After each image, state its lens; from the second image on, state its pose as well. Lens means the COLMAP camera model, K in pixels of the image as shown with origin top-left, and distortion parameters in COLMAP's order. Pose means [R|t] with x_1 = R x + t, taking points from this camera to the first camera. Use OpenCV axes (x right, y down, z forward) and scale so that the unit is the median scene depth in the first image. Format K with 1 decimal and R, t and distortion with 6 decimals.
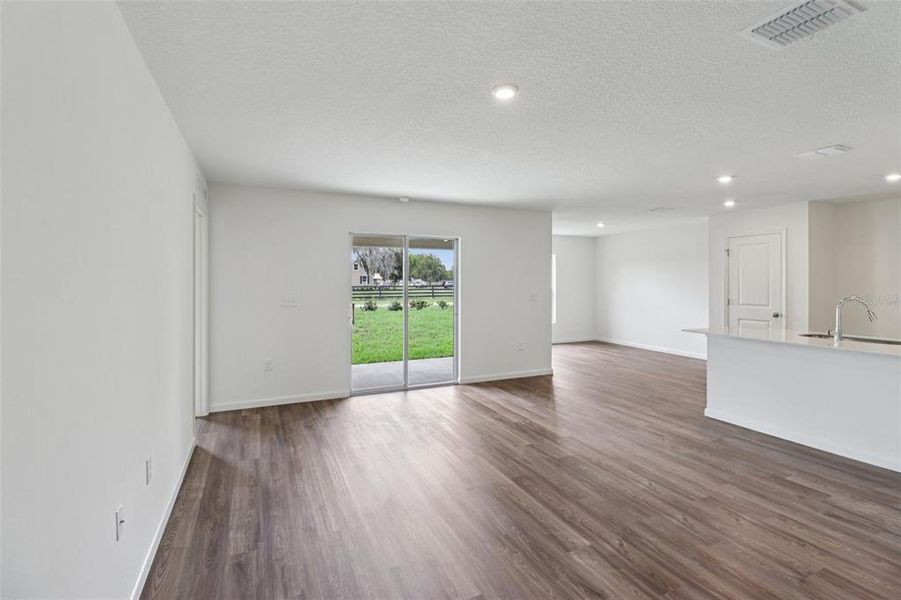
lens RADIAL K [[417.2, 0, 452.9], [0, 417.2, 281.2], [0, 0, 1]] dist [0.000244, -0.014213]
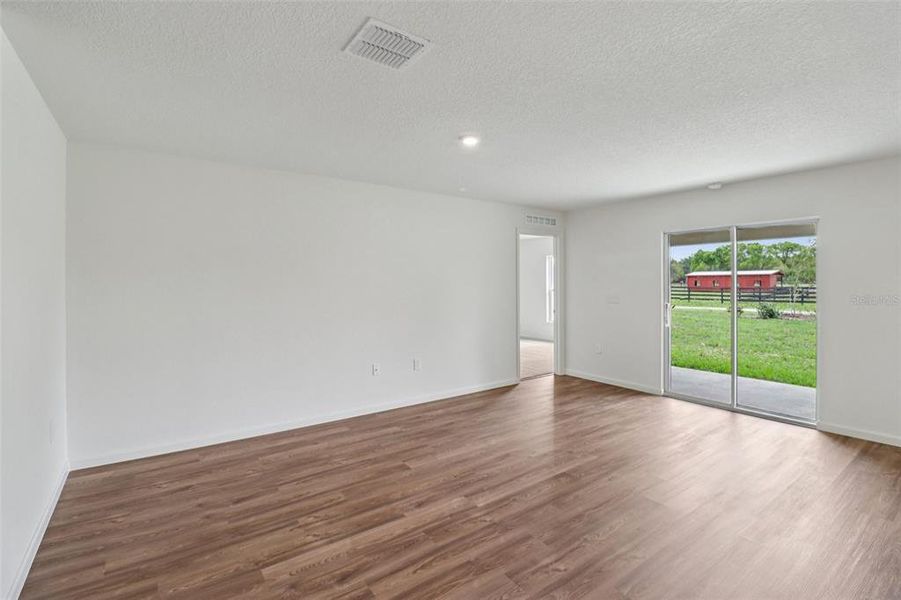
lens RADIAL K [[417.2, 0, 452.9], [0, 417.2, 281.2], [0, 0, 1]] dist [0.000244, -0.014213]
pose [[0.191058, -0.001182, -0.981578, 0.855791], [0.003018, 0.999995, -0.000616, -0.001147], [0.981574, -0.002844, 0.191061, 0.411092]]
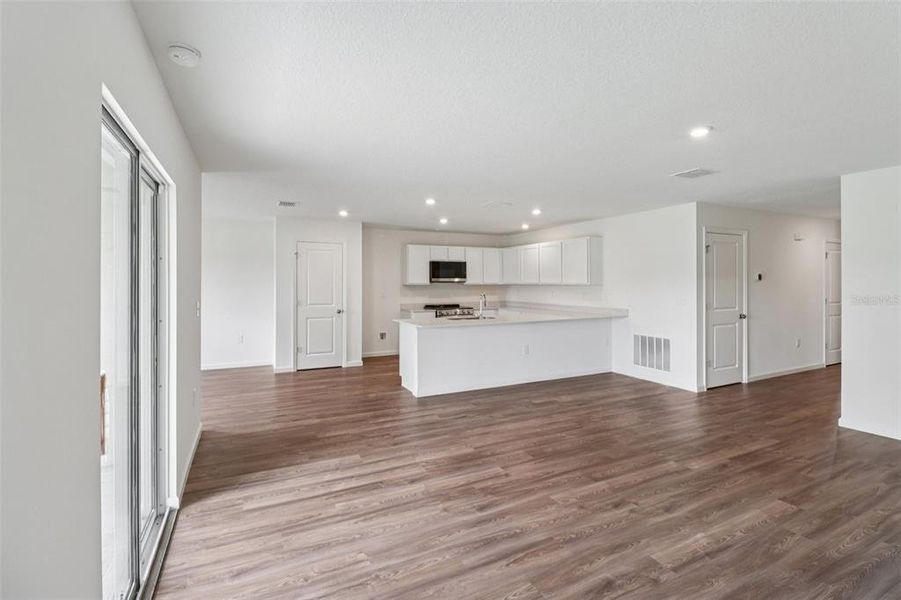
lens RADIAL K [[417.2, 0, 452.9], [0, 417.2, 281.2], [0, 0, 1]] dist [0.000244, -0.014213]
pose [[-0.024750, 0.004253, 0.999685, -0.656448], [-0.000607, 0.999991, -0.004269, -0.000399], [-0.999693, -0.000712, -0.024747, 1.057402]]
